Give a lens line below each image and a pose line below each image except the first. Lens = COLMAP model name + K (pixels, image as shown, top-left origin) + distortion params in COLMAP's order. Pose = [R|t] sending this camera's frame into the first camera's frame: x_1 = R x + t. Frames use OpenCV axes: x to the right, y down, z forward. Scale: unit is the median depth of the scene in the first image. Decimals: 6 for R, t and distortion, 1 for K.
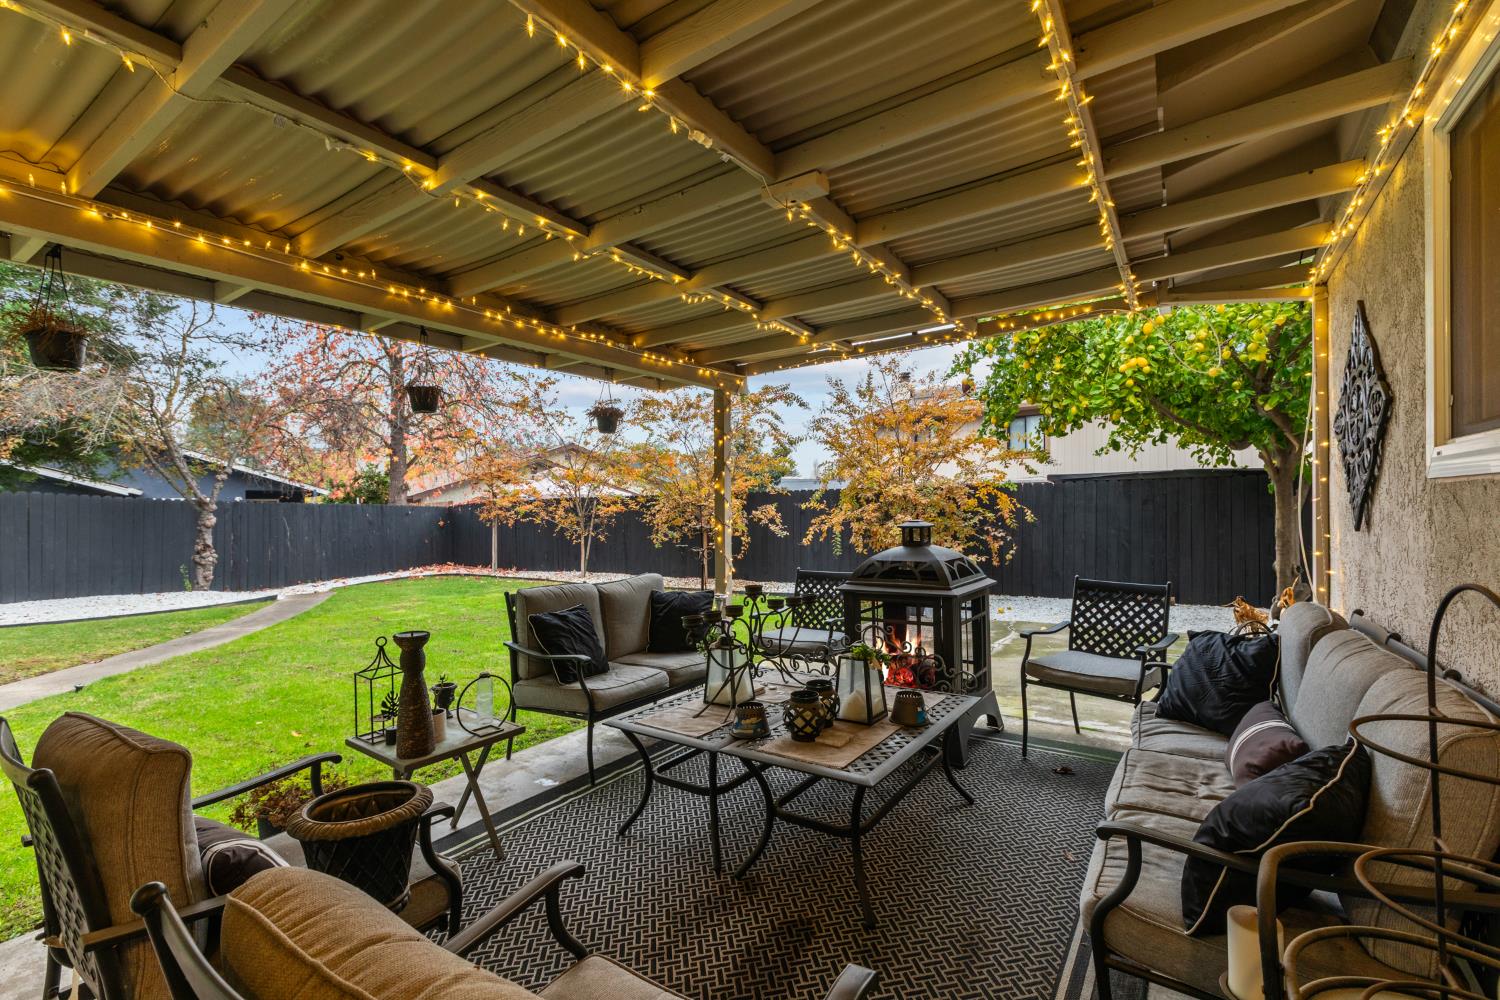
lens RADIAL K [[674.4, 0, 742.6], [0, 674.4, 503.1], [0, 0, 1]] dist [-0.000139, 0.000007]
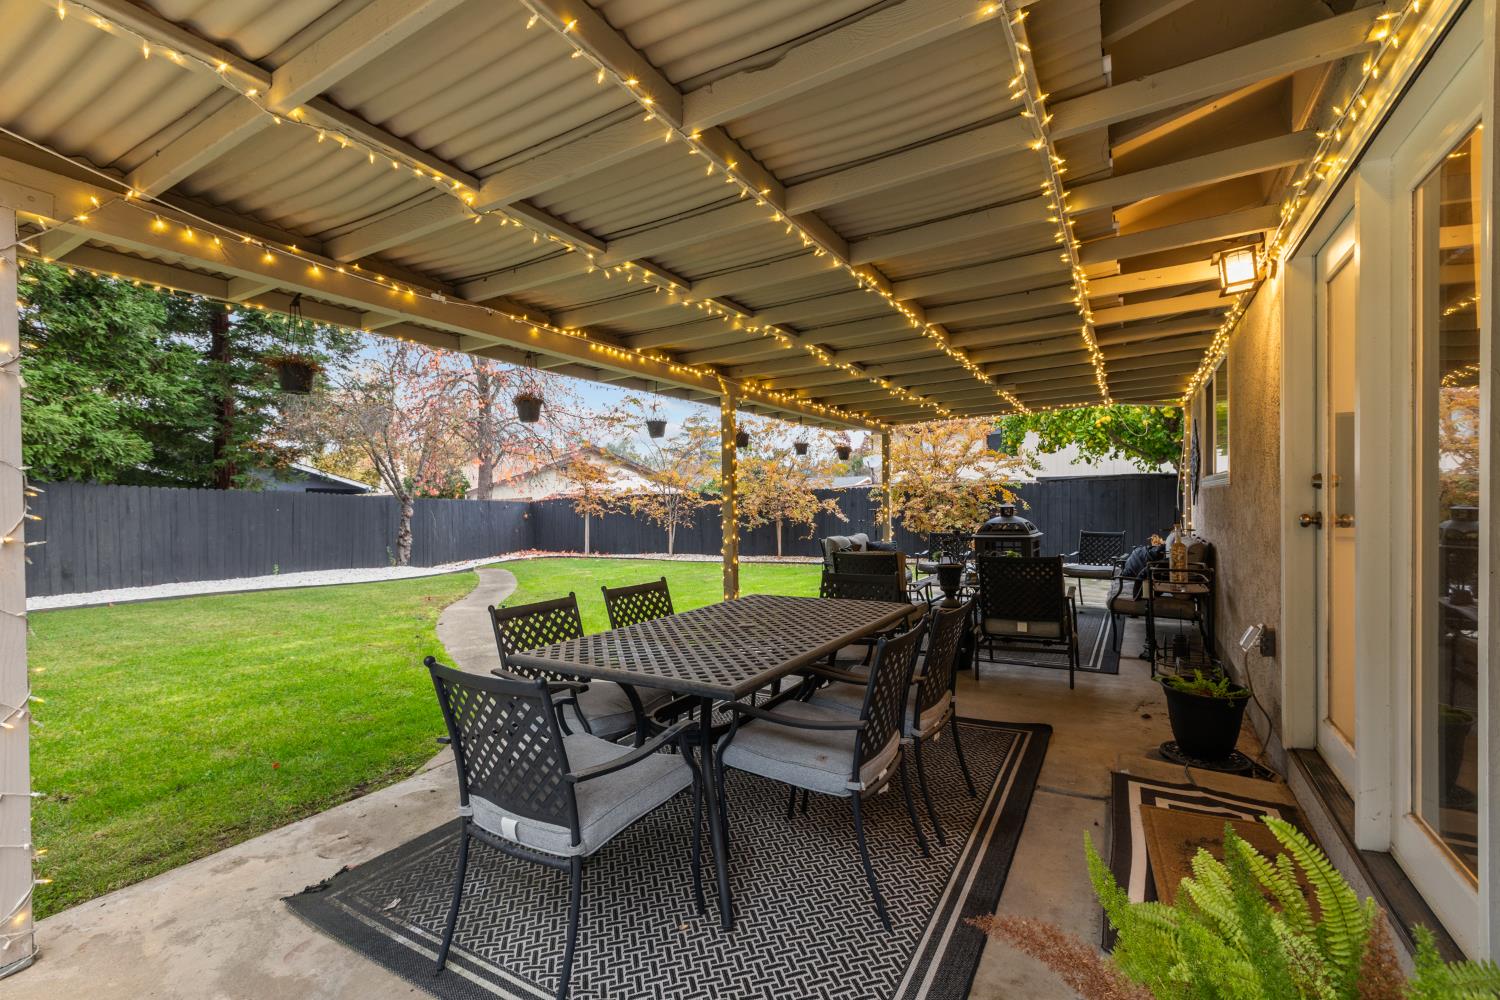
lens RADIAL K [[674.4, 0, 761.5], [0, 674.4, 508.0], [0, 0, 1]] dist [-0.000139, 0.000007]
pose [[0.996334, -0.002783, 0.085502, -0.262216], [0.001586, 0.999900, 0.014064, 0.002251], [-0.085533, -0.013877, 0.996239, -0.389515]]
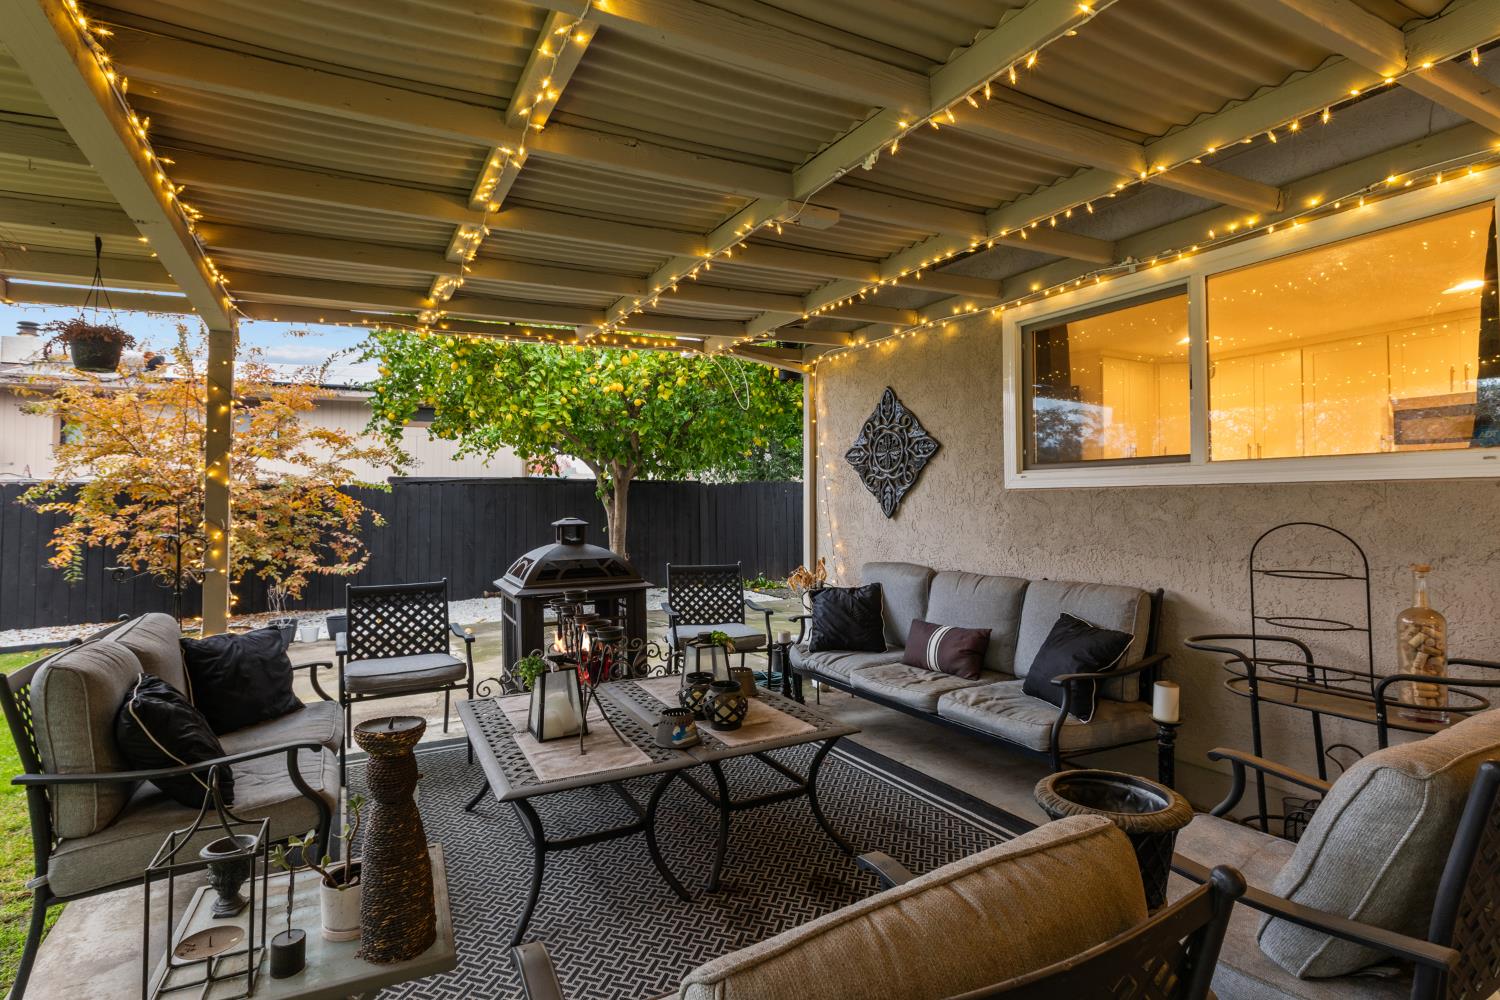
lens RADIAL K [[674.4, 0, 750.9], [0, 674.4, 500.6], [0, 0, 1]] dist [-0.000139, 0.000007]
pose [[0.500600, 0.012614, 0.865587, -0.131530], [-0.003751, 0.999916, -0.012403, 0.002820], [-0.865671, 0.002962, 0.500605, 0.076687]]
